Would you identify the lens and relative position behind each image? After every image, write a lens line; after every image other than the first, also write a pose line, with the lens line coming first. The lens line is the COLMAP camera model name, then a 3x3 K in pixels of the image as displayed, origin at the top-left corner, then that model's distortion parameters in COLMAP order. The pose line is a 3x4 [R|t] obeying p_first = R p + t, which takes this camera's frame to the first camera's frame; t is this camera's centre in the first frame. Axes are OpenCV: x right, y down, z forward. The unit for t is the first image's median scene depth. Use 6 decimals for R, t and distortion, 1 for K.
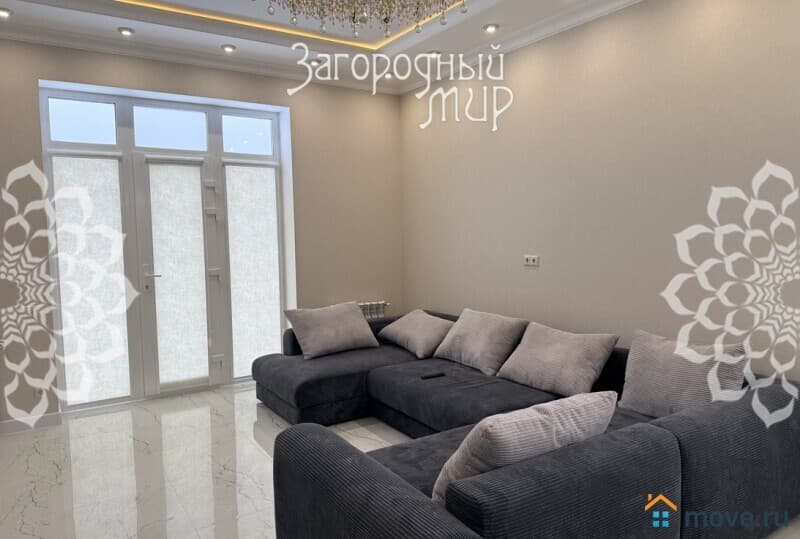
lens RADIAL K [[595.8, 0, 403.7], [0, 595.8, 272.7], [0, 0, 1]] dist [0.077945, -0.021267]
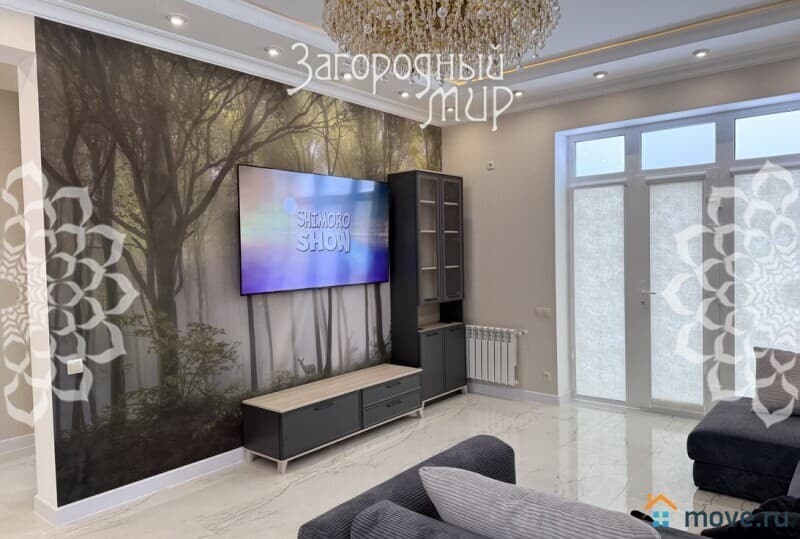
lens RADIAL K [[595.8, 0, 398.4], [0, 595.8, 266.8], [0, 0, 1]] dist [0.077945, -0.021267]
pose [[0.311378, 0.030354, -0.949801, 0.437400], [-0.060034, 0.998122, 0.012217, -0.025773], [0.948388, 0.053217, 0.312616, 0.267479]]
